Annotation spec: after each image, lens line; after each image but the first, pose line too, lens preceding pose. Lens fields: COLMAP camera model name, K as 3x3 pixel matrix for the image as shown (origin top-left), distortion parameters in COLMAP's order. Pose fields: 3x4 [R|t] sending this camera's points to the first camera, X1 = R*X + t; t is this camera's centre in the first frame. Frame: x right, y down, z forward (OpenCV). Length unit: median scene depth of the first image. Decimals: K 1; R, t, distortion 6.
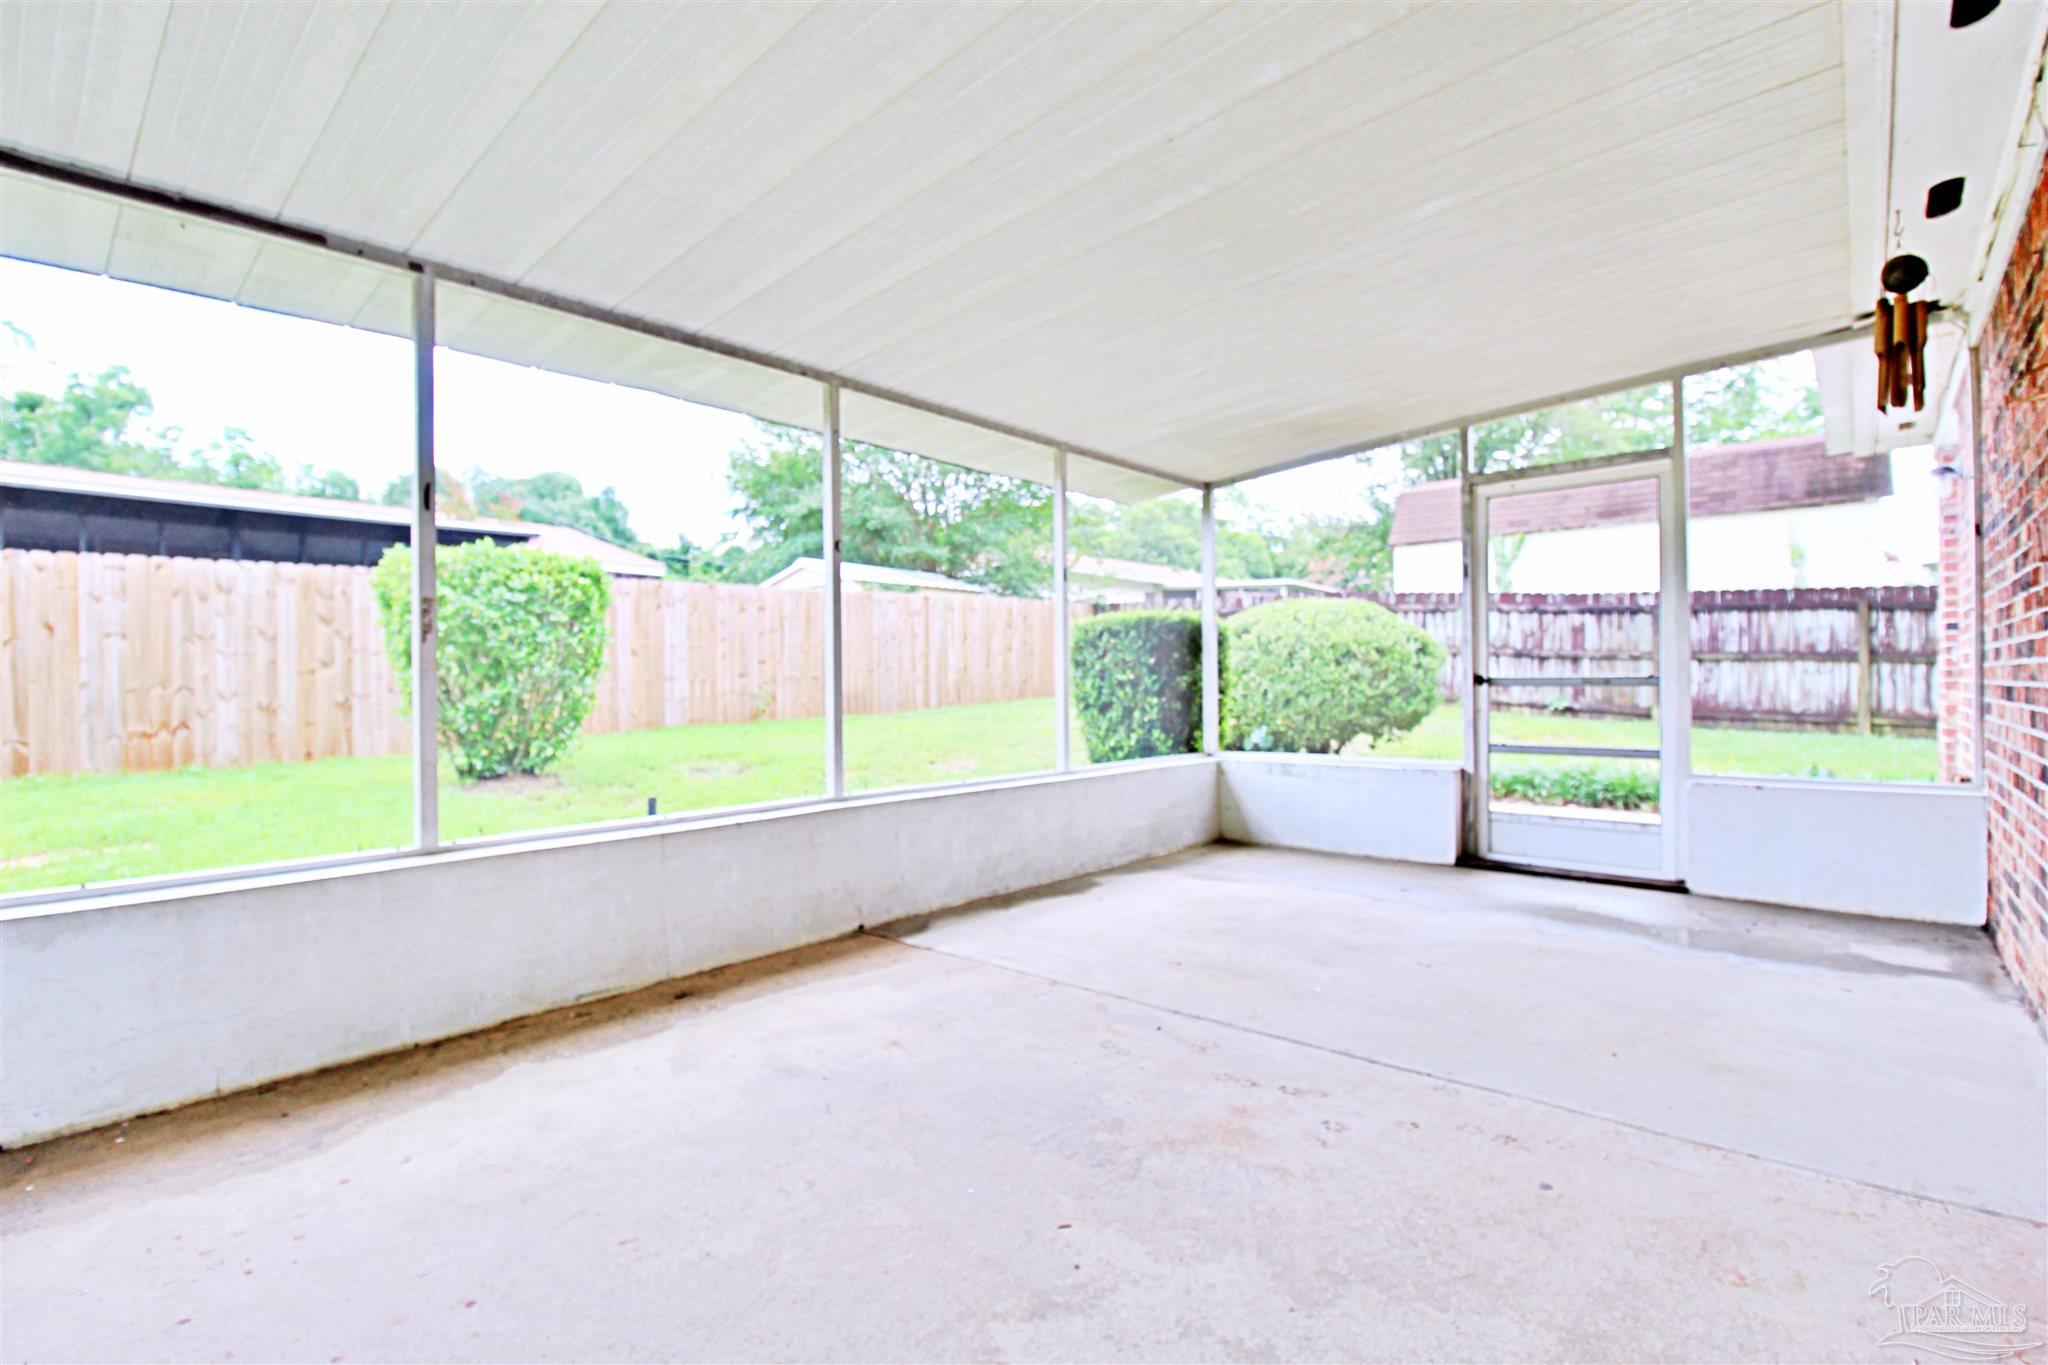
lens RADIAL K [[960.8, 0, 1009.8], [0, 960.8, 685.8], [0, 0, 1]] dist [-0.012102, -0.000653]
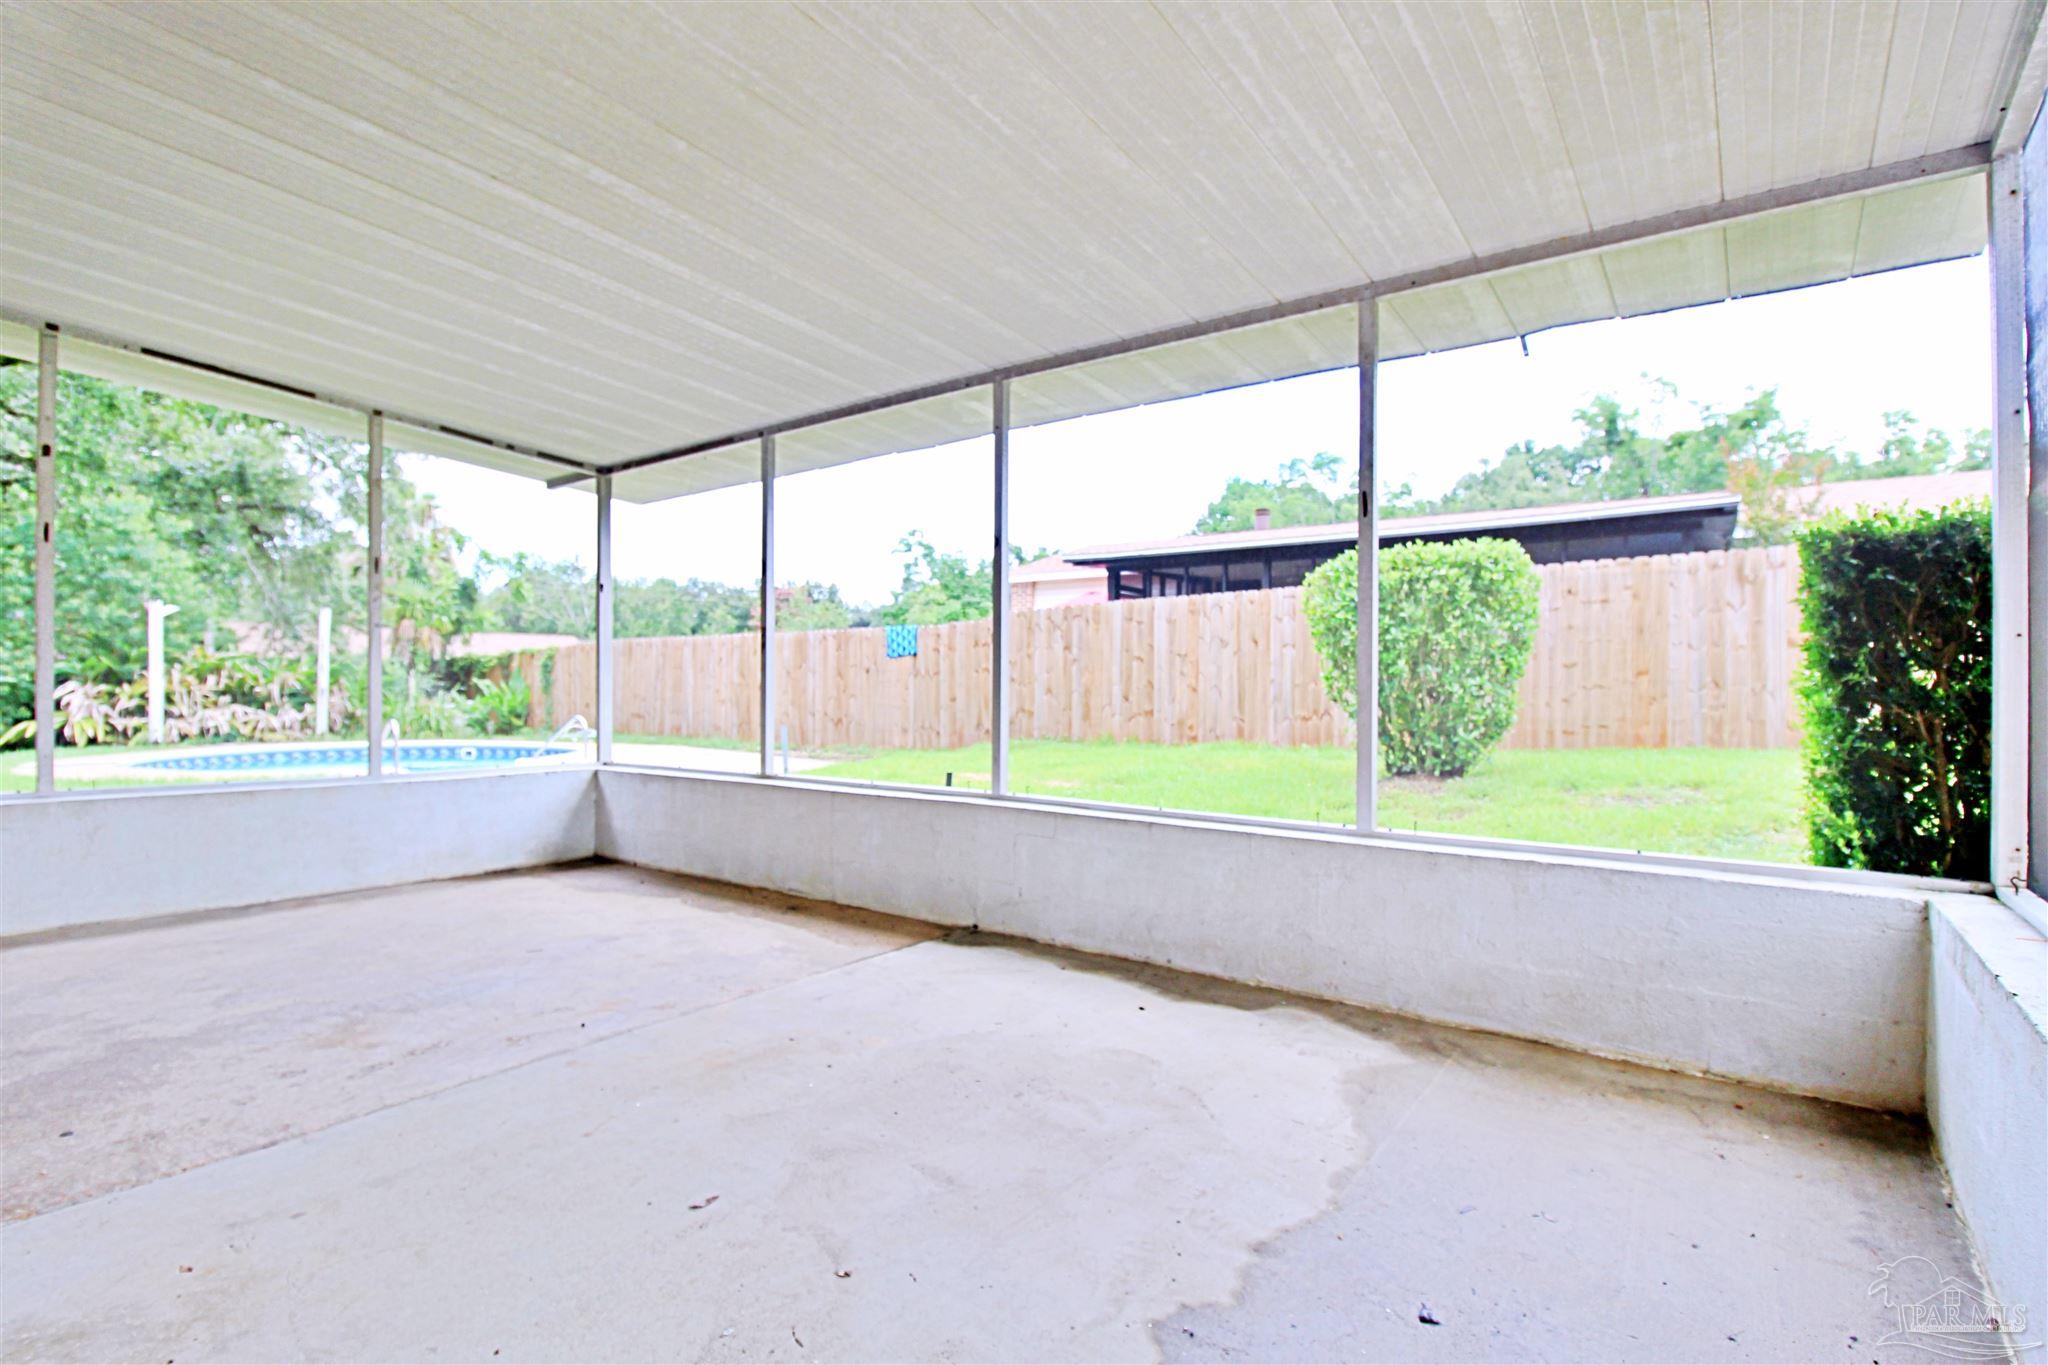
lens RADIAL K [[960.8, 0, 1009.8], [0, 960.8, 685.8], [0, 0, 1]] dist [-0.012102, -0.000653]
pose [[0.083162, 0.008522, -0.996500, 0.867594], [-0.008432, 0.999934, 0.007847, -0.003554], [0.996500, 0.007750, 0.083228, 1.001180]]
